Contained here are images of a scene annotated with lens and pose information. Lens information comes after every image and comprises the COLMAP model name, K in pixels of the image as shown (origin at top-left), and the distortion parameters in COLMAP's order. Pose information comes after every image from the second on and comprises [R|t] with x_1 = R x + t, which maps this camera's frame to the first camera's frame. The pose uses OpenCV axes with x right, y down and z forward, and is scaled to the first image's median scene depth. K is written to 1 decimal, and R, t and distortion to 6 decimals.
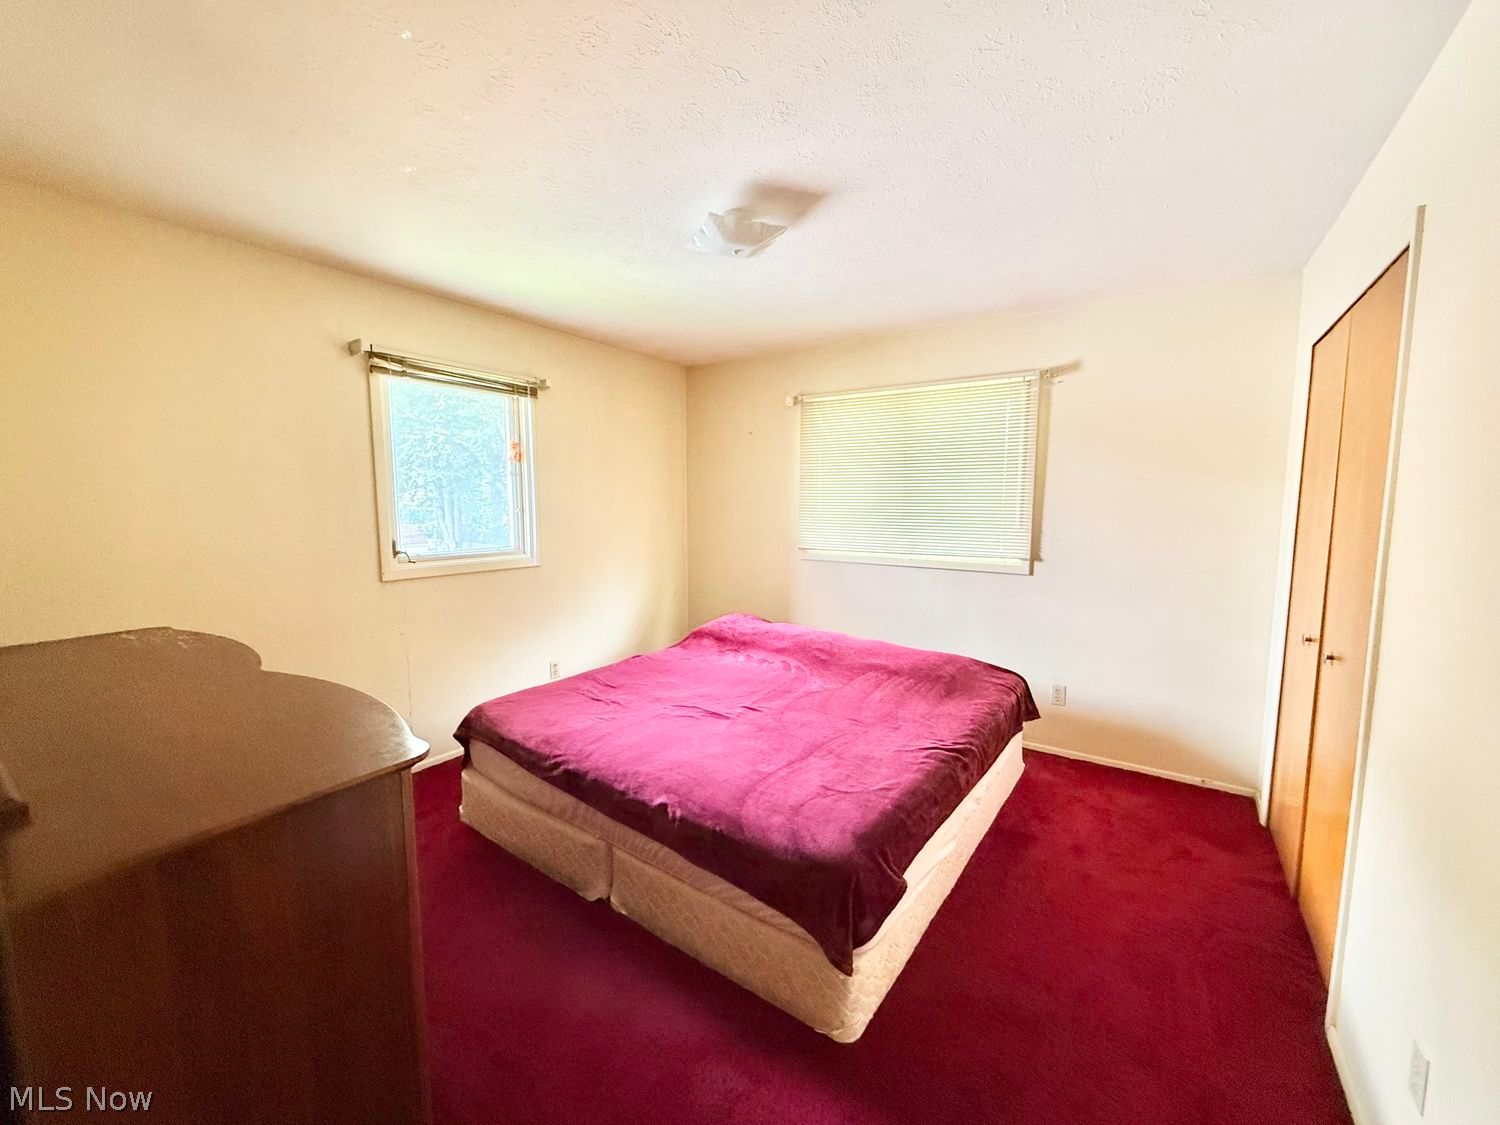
lens RADIAL K [[600.2, 0, 748.9], [0, 600.2, 560.6], [0, 0, 1]] dist [-0.000103, -0.000181]
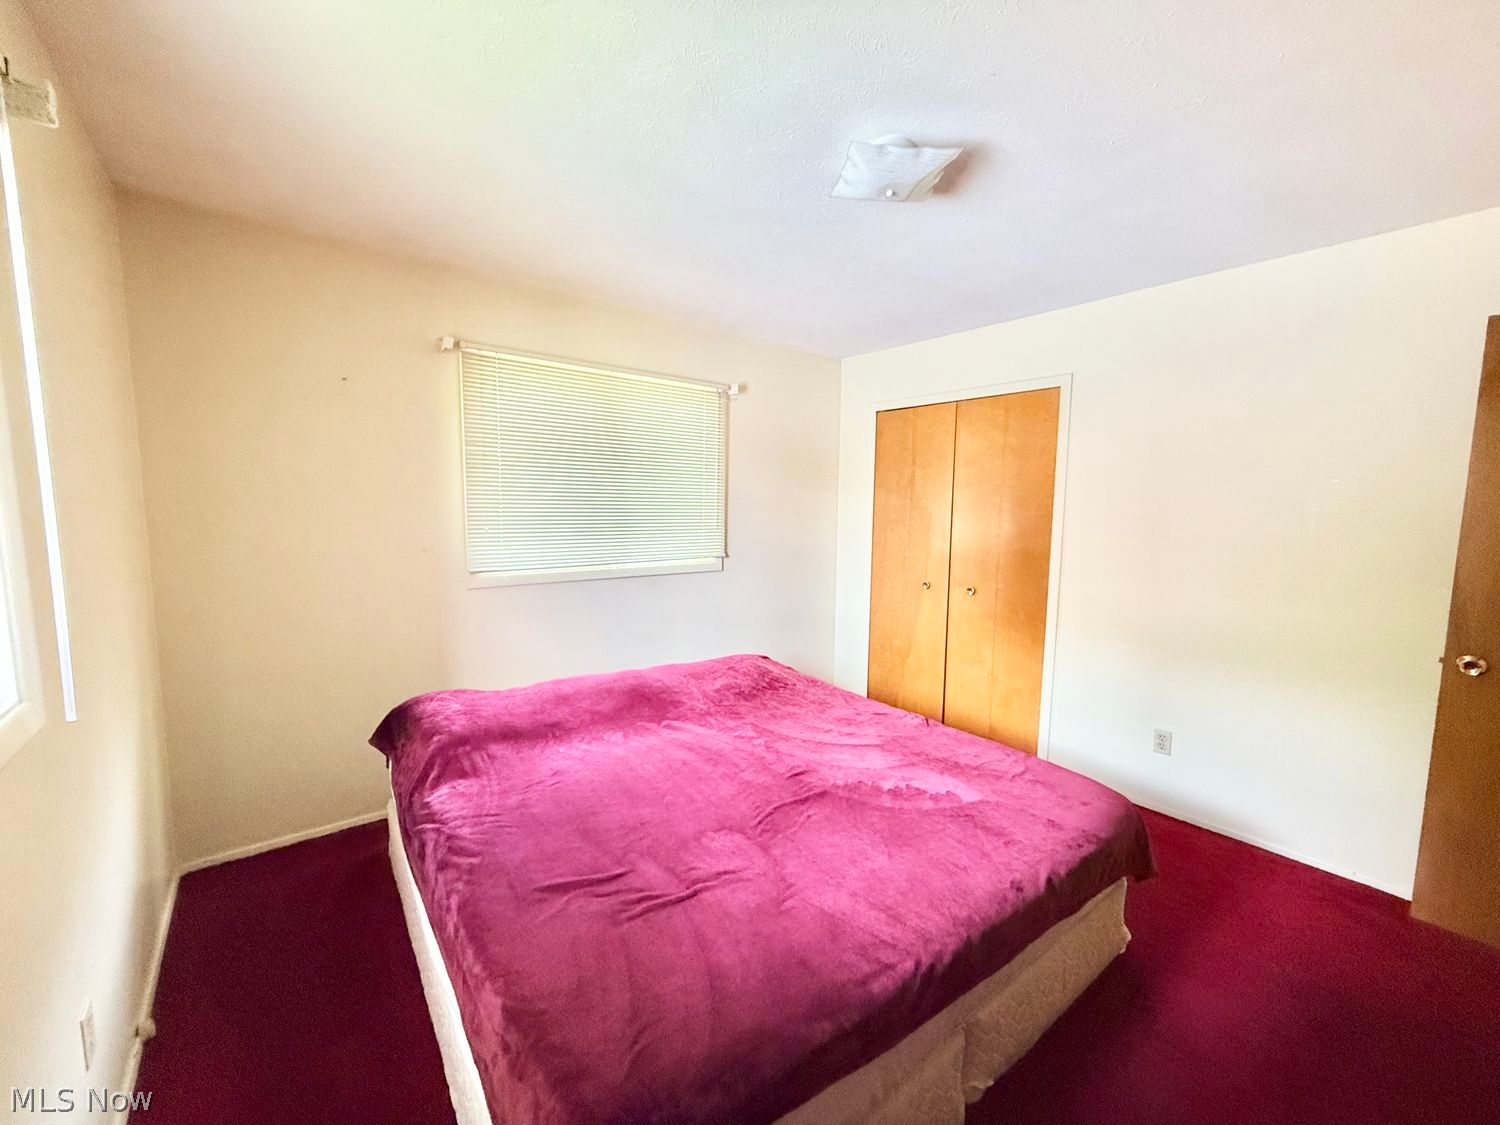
lens RADIAL K [[600.2, 0, 750.6], [0, 600.2, 568.7], [0, 0, 1]] dist [-0.000103, -0.000181]
pose [[0.274972, -0.098930, 0.956349, -0.571085], [0.085577, 0.993262, 0.078144, -0.061143], [-0.957636, 0.060354, 0.281586, 0.635014]]
